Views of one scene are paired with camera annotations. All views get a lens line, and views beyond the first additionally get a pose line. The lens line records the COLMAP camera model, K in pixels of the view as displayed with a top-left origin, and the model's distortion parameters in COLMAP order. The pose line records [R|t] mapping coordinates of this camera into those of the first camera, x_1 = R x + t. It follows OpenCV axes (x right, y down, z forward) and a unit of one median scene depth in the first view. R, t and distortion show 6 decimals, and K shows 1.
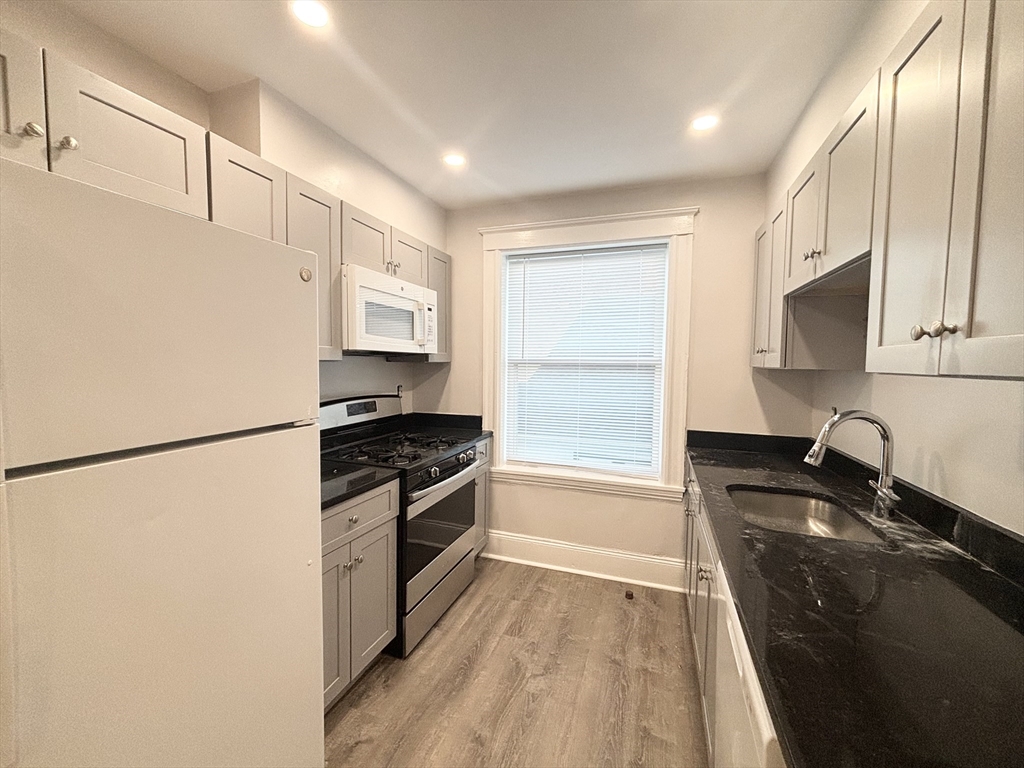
lens RADIAL K [[412.6, 0, 510.2], [0, 412.6, 384.5], [0, 0, 1]] dist [0.013427, -0.005537]
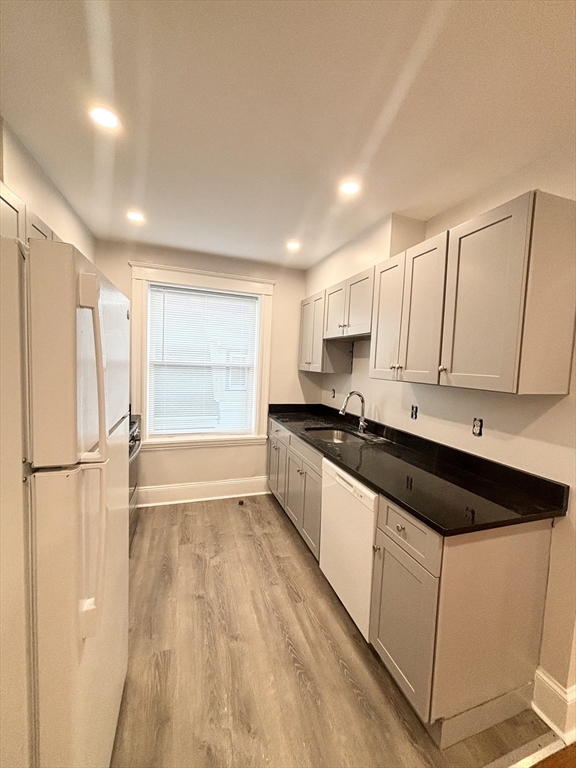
lens RADIAL K [[309.4, 0, 287.1], [0, 309.4, 381.0], [0, 0, 1]] dist [0.013427, -0.005537]
pose [[0.786647, -0.015608, 0.617206, -0.398726], [-0.000585, 0.999661, 0.026025, -0.029551], [-0.617403, -0.020833, 0.786371, -0.127225]]
